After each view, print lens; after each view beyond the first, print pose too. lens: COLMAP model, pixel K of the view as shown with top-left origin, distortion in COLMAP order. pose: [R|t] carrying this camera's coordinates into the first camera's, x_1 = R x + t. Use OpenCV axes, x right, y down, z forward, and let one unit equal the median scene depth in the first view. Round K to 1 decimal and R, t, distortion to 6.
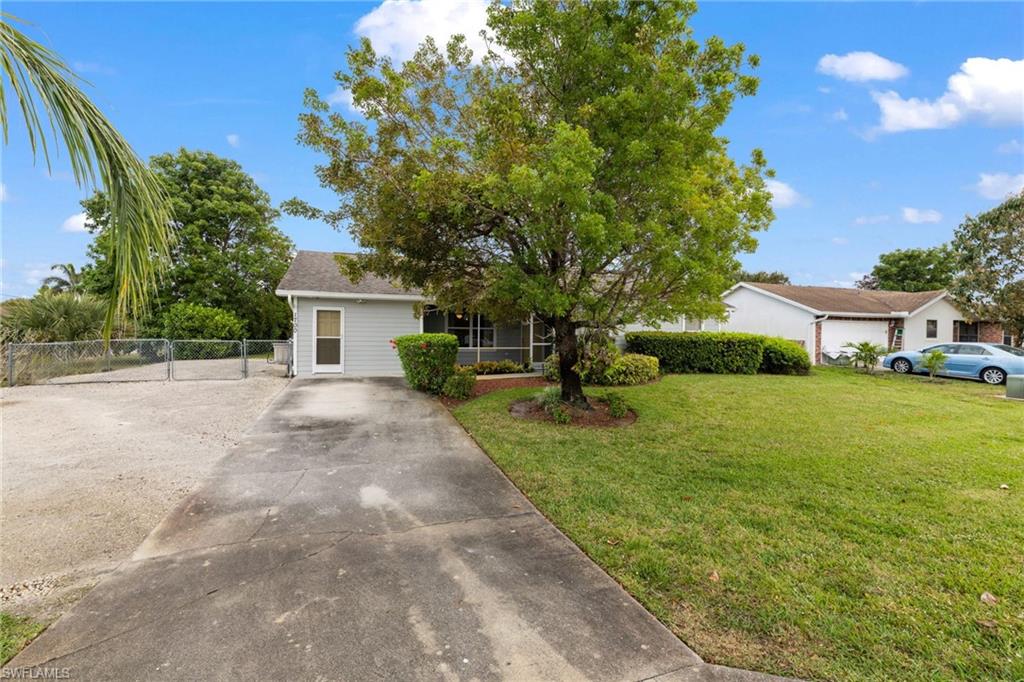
lens RADIAL K [[441.5, 0, 512.7], [0, 441.5, 337.9], [0, 0, 1]] dist [-0.000691, -0.000136]
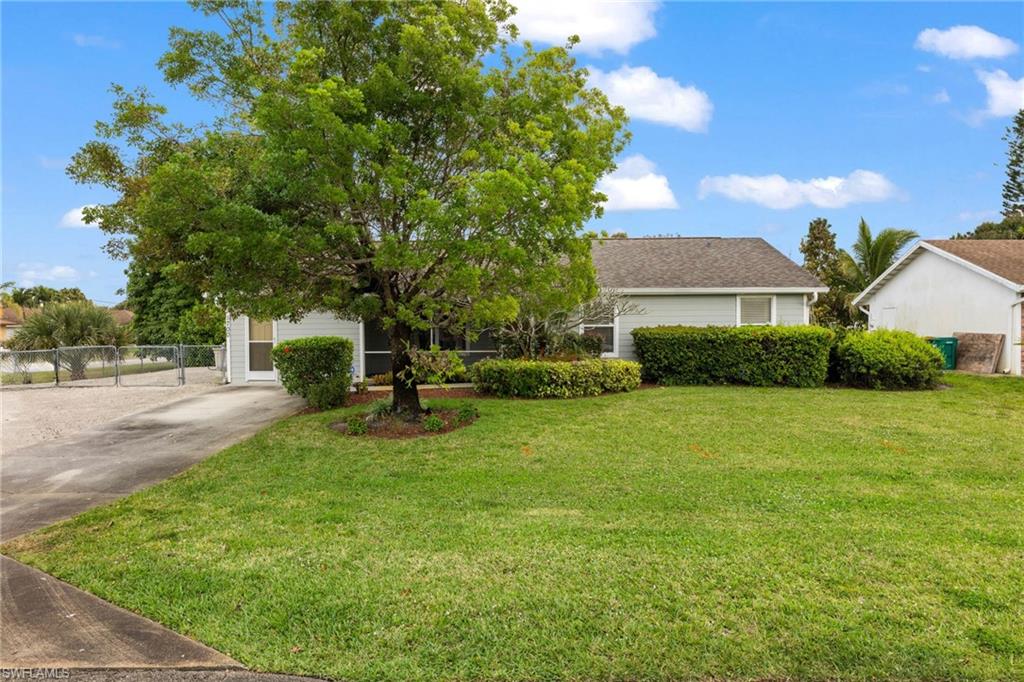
lens RADIAL K [[659.3, 0, 512.9], [0, 659.3, 345.1], [0, 0, 1]] dist [-0.002639, -0.000412]
pose [[0.941146, -0.011193, -0.337816, 0.577839], [0.016241, 0.999795, 0.012121, -0.001915], [0.337611, -0.016894, 0.941134, -0.116307]]
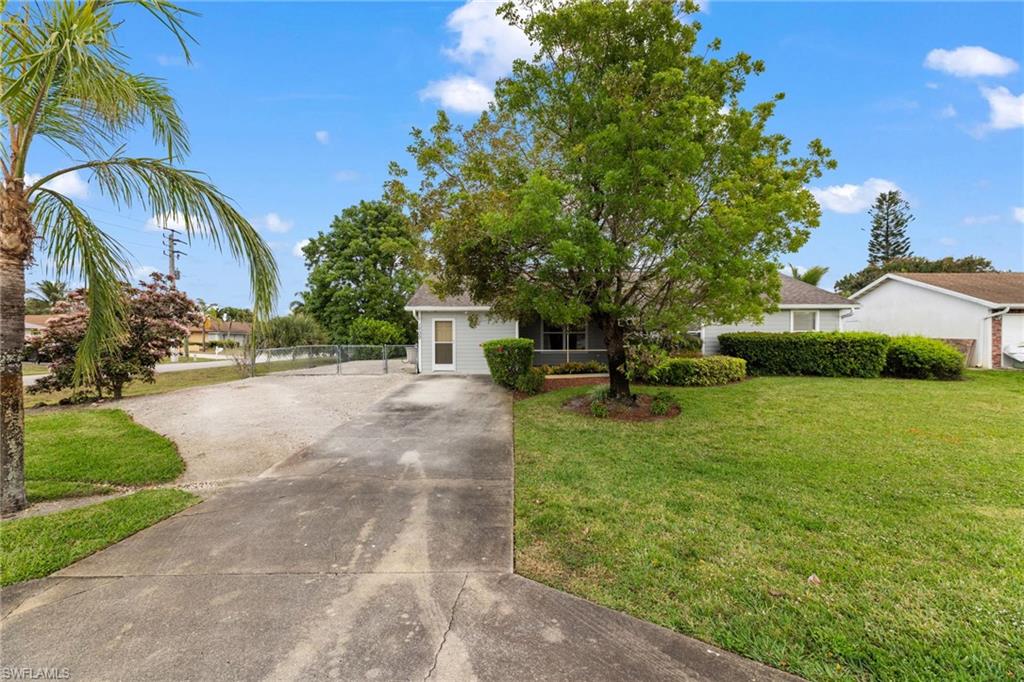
lens RADIAL K [[412.5, 0, 509.5], [0, 412.5, 340.2], [0, 0, 1]] dist [0.001043, 0.000463]
pose [[0.942257, -0.013230, -0.334630, 0.164031], [0.012594, 0.999912, -0.004070, -0.000507], [0.334655, -0.000380, 0.942341, -0.046255]]
